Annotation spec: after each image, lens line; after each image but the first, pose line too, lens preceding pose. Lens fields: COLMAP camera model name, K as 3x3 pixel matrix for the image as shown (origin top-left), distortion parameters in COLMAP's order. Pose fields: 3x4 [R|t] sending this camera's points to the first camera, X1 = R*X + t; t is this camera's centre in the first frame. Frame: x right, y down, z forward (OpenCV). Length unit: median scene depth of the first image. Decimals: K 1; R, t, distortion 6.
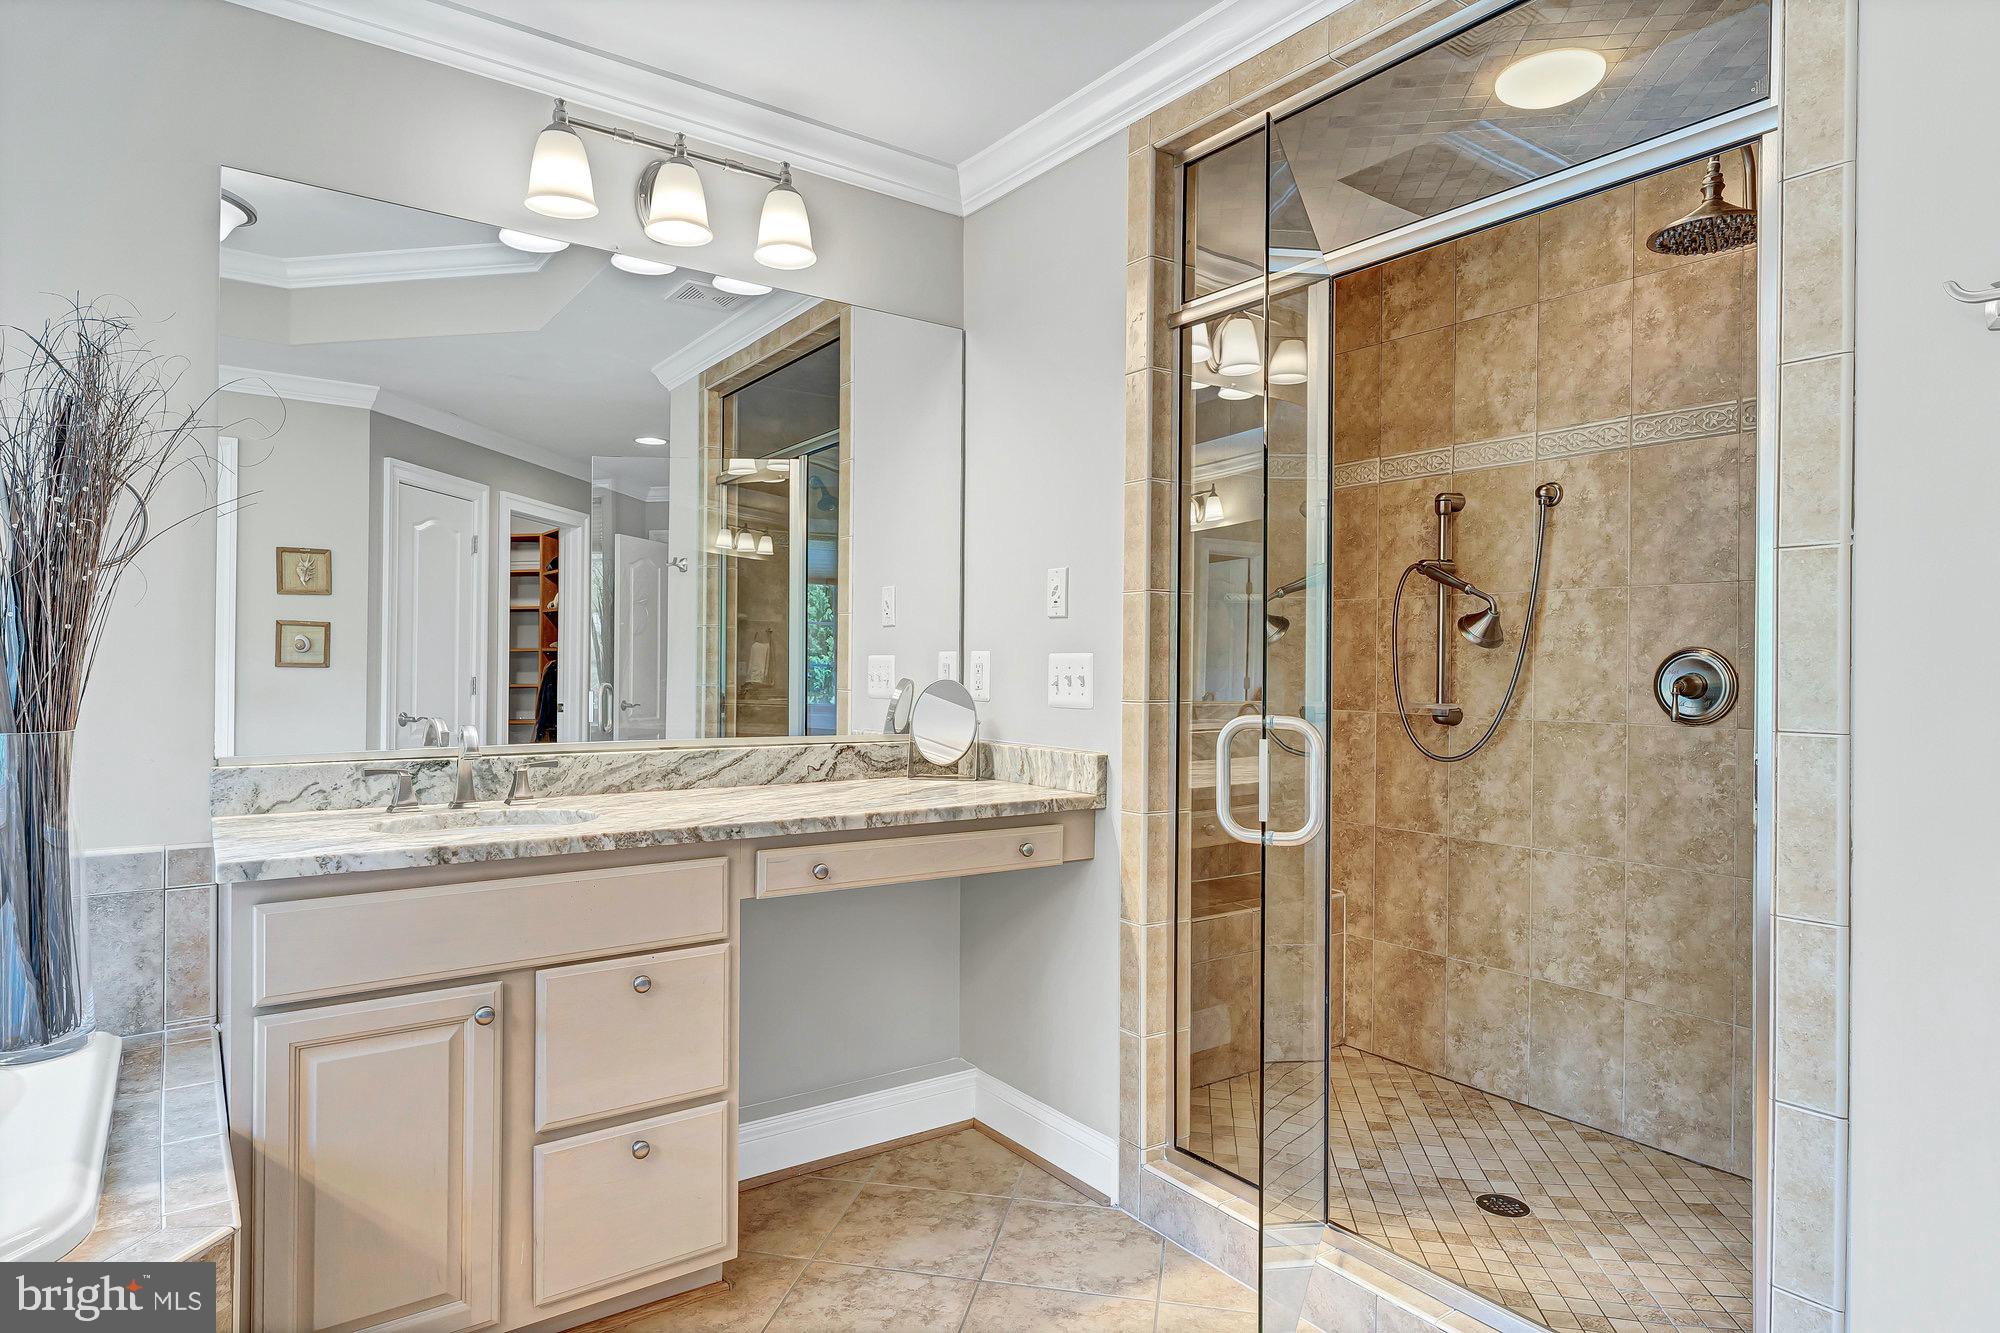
lens RADIAL K [[1135.4, 0, 1002.5], [0, 1135.4, 664.0], [0, 0, 1]] dist [0.001304, 0.003736]
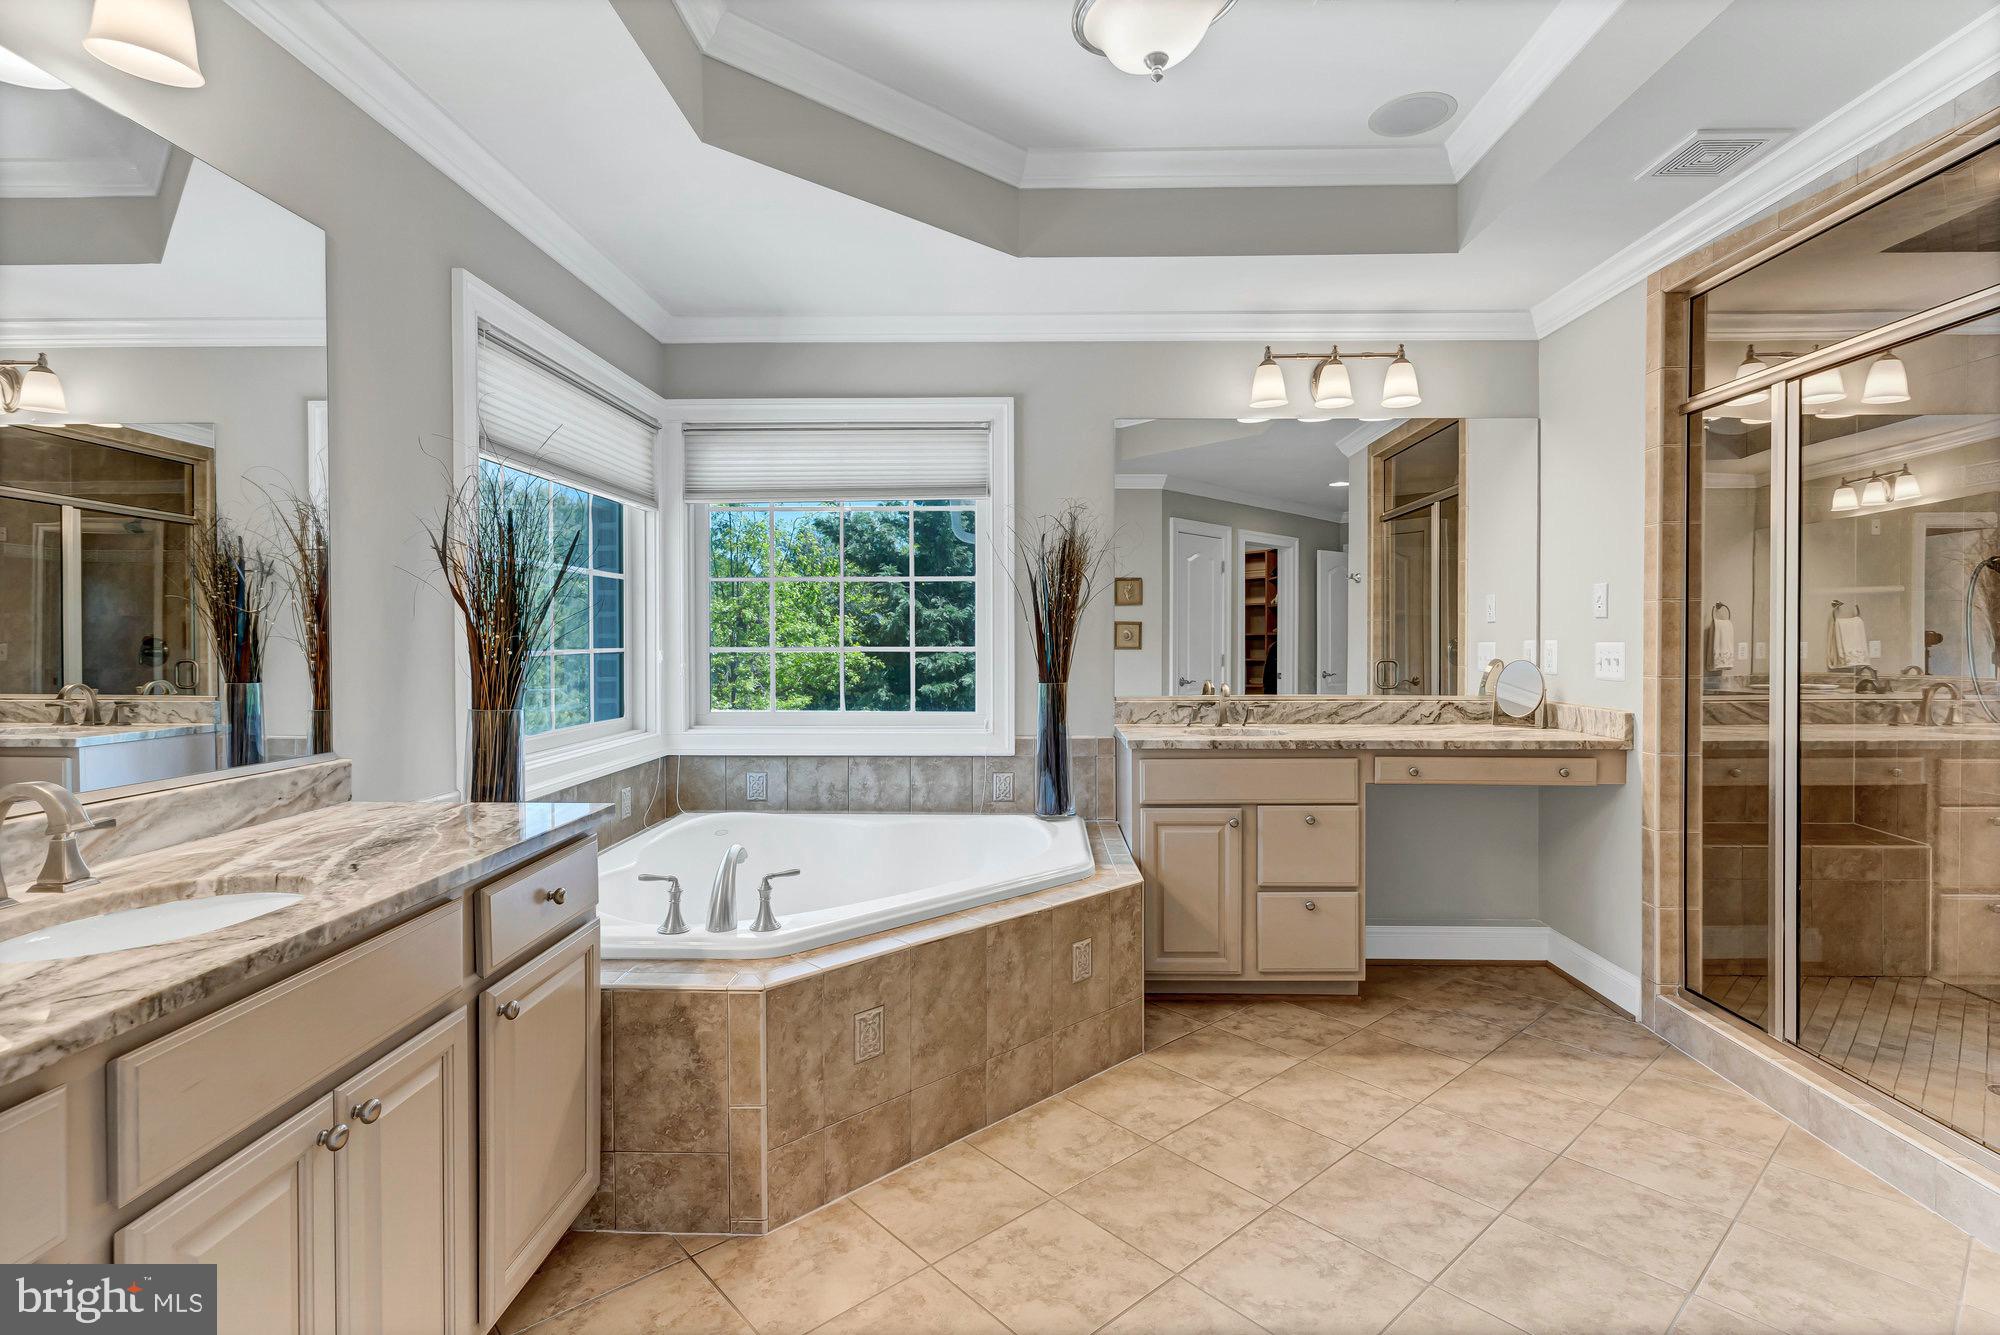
lens RADIAL K [[963.5, 0, 1009.2], [0, 963.5, 647.2], [0, 0, 1]] dist [0.000136, 0.001348]
pose [[0.795780, -0.003947, -0.605573, 0.209335], [0.008817, 0.999948, 0.005069, -0.018103], [0.605522, -0.009373, 0.795773, -0.475023]]
